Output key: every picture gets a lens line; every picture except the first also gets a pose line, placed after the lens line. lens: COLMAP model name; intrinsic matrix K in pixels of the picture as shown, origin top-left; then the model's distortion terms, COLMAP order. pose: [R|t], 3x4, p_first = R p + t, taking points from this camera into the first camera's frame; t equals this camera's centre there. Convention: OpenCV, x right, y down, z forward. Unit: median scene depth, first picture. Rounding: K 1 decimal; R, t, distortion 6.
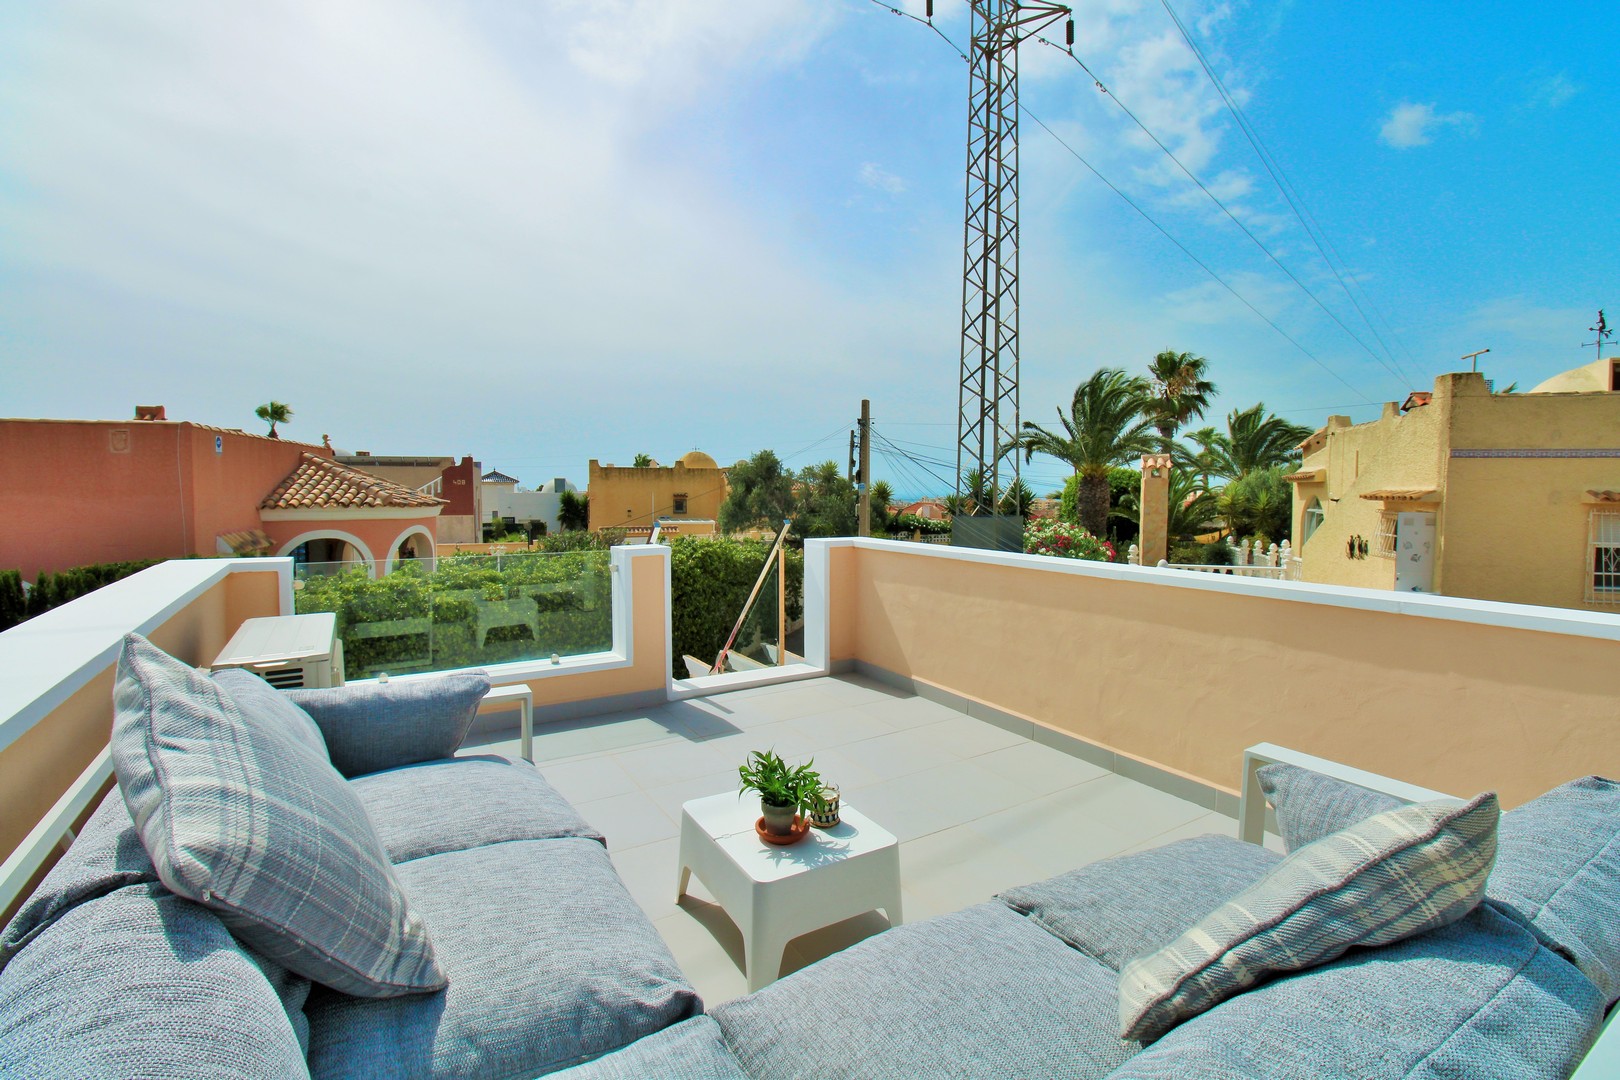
lens RADIAL K [[752.1, 0, 815.3], [0, 752.1, 525.4], [0, 0, 1]] dist [0.003359, -0.013740]
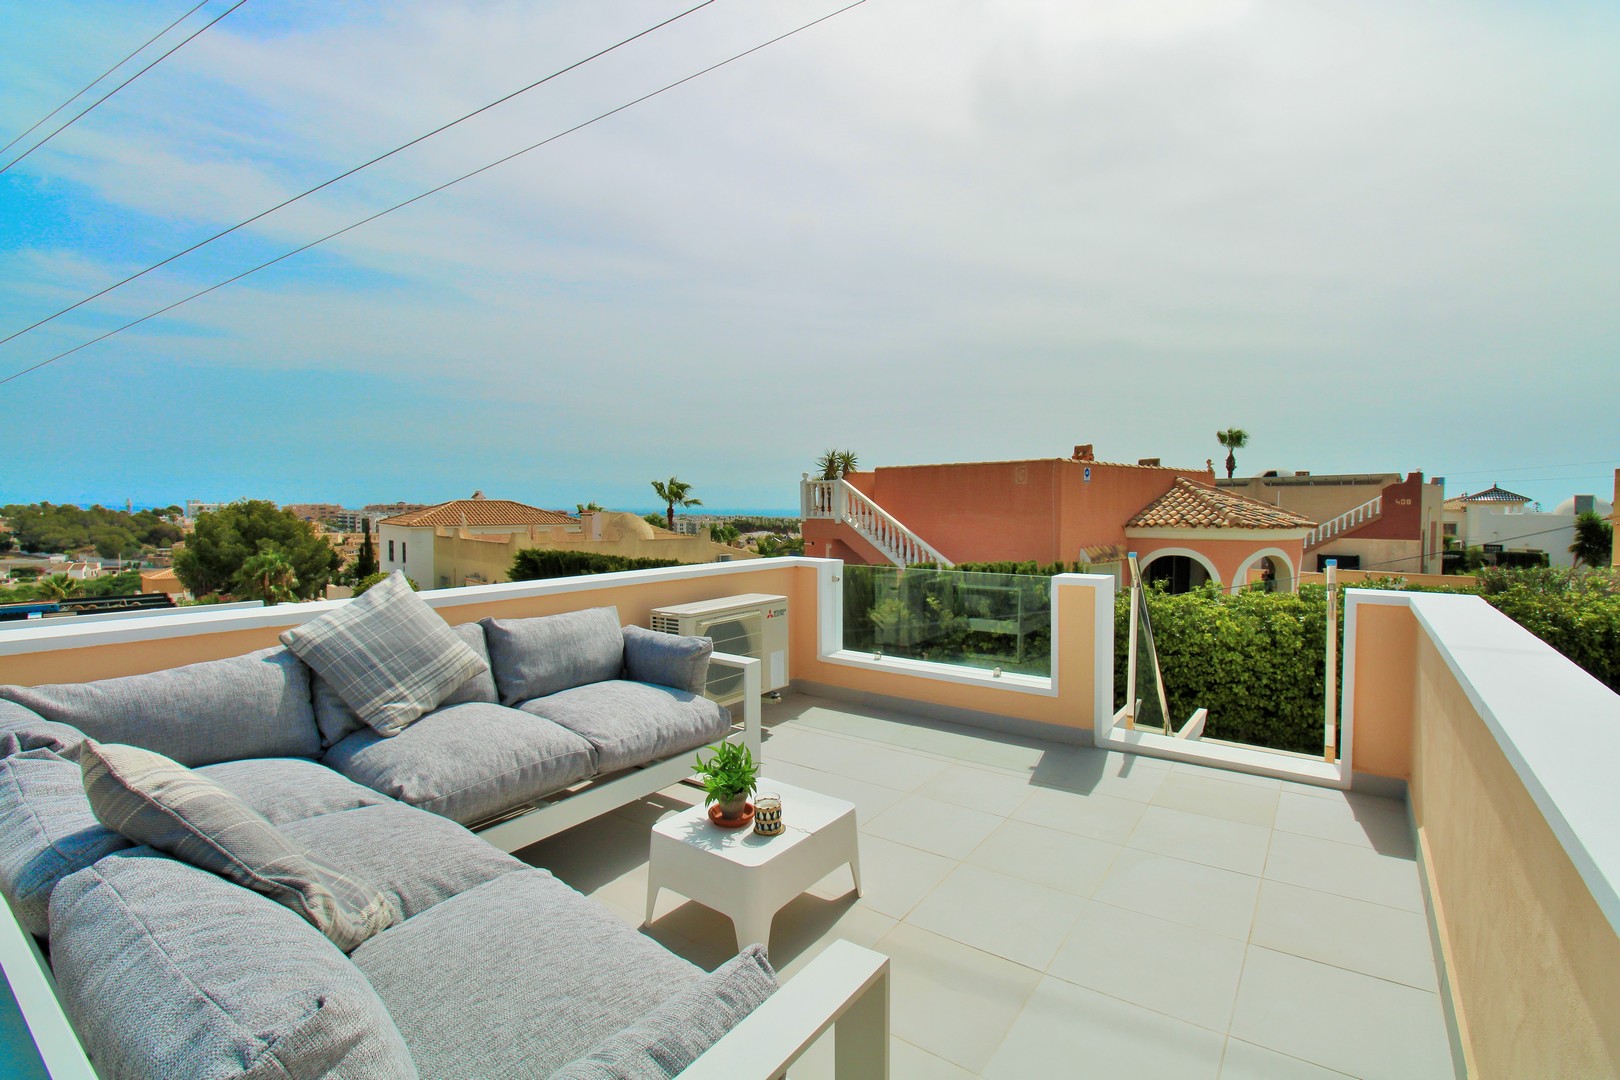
lens RADIAL K [[752.1, 0, 815.3], [0, 752.1, 525.4], [0, 0, 1]] dist [0.003359, -0.013740]
pose [[0.375929, 0.020908, -0.926413, 0.158398], [-0.044996, 0.998978, 0.004286, -0.007303], [0.925555, 0.040074, 0.376485, 0.099495]]
